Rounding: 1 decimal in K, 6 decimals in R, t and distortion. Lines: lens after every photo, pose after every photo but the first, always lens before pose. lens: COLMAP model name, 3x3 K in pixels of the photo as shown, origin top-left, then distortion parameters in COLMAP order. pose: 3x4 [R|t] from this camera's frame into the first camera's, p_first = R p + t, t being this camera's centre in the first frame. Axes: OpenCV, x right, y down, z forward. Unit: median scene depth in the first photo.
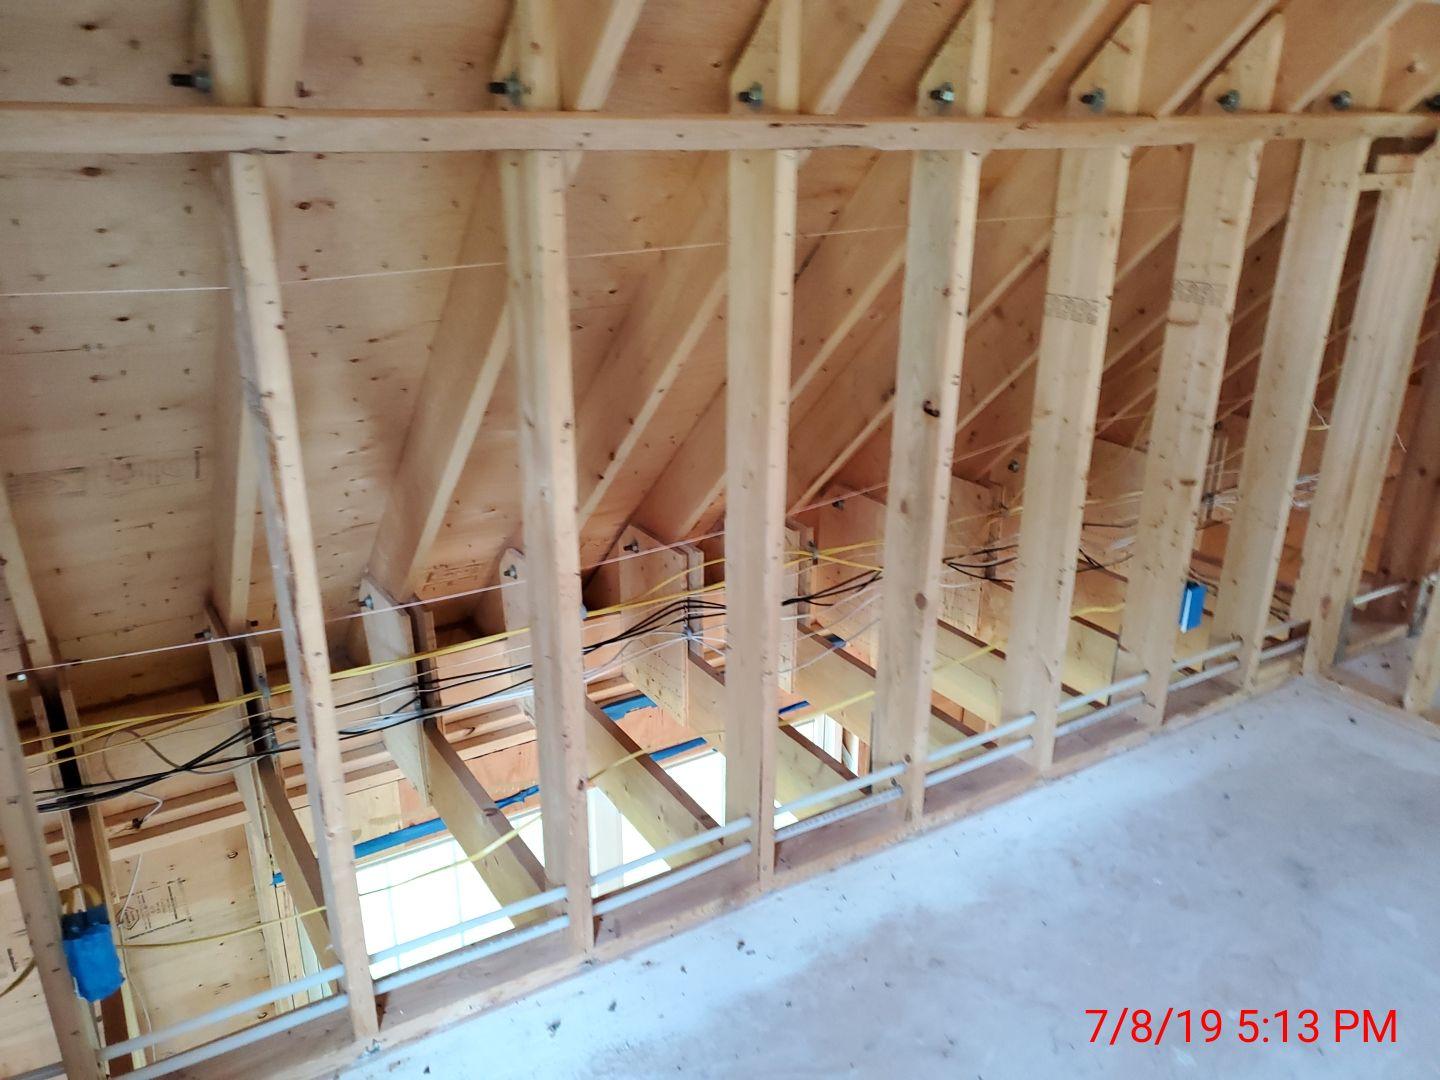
lens RADIAL K [[1081.8, 0, 720.0], [0, 1081.8, 540.0], [0, 0, 1]] dist [-0.001660, 0.041216]
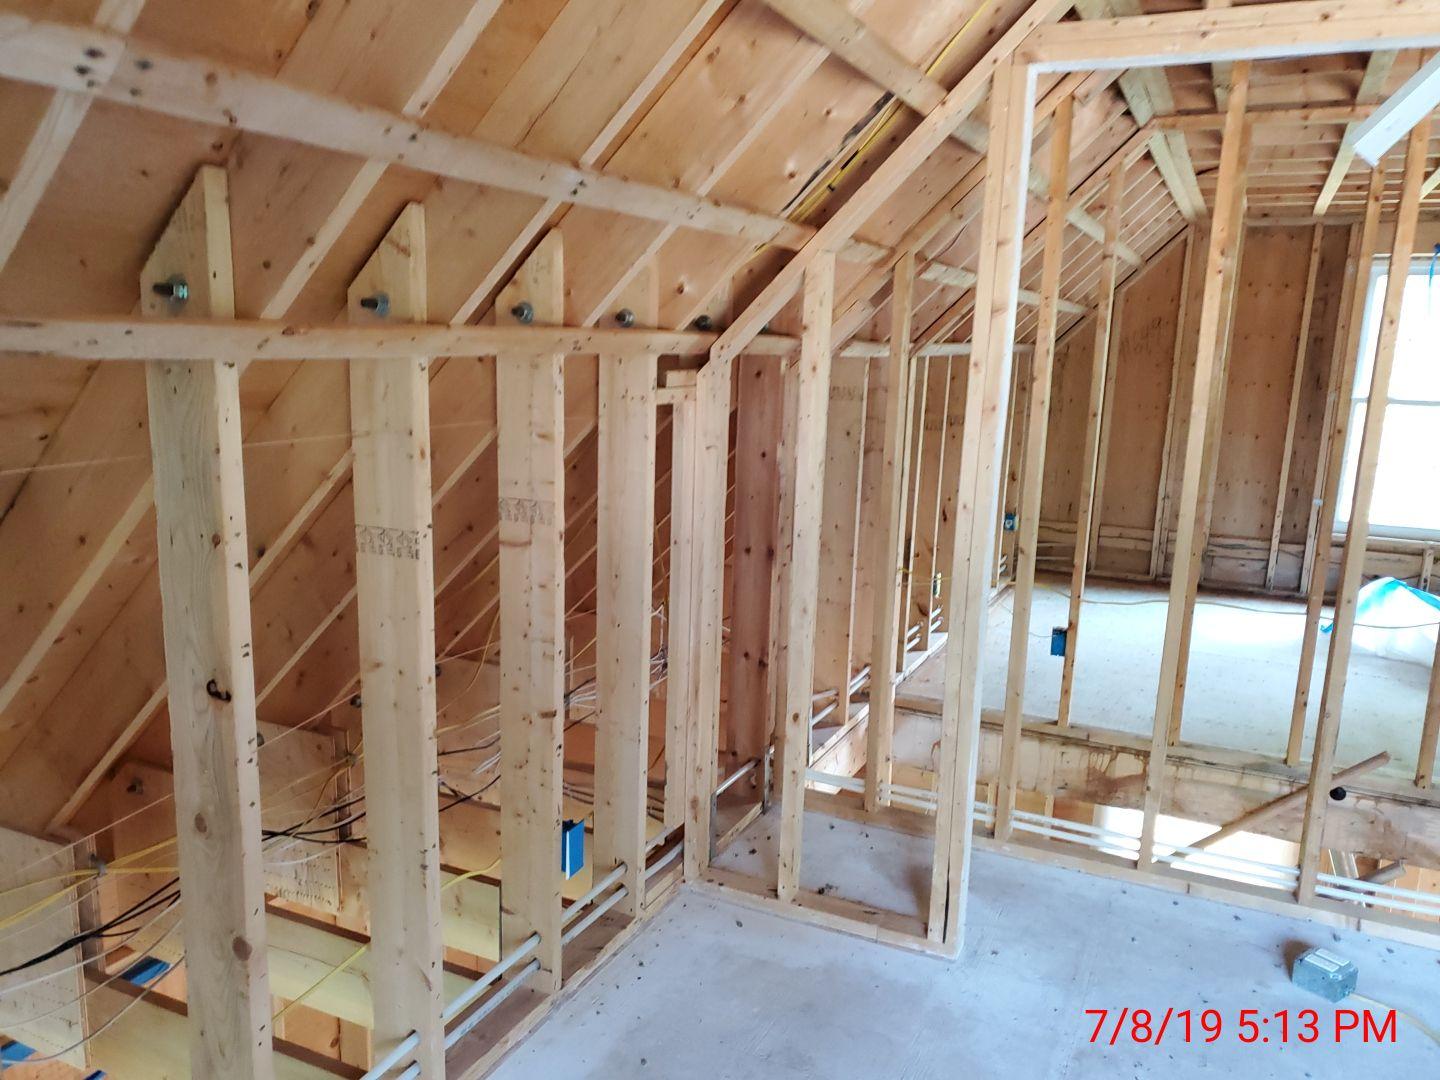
lens RADIAL K [[1120.8, 0, 713.2], [0, 1120.8, 542.2], [0, 0, 1]] dist [0.069700, -0.093409]
pose [[0.836280, -0.082031, 0.542131, 0.056988], [0.178260, 0.975708, -0.127344, -0.052486], [-0.518516, 0.203135, 0.830588, 0.135386]]
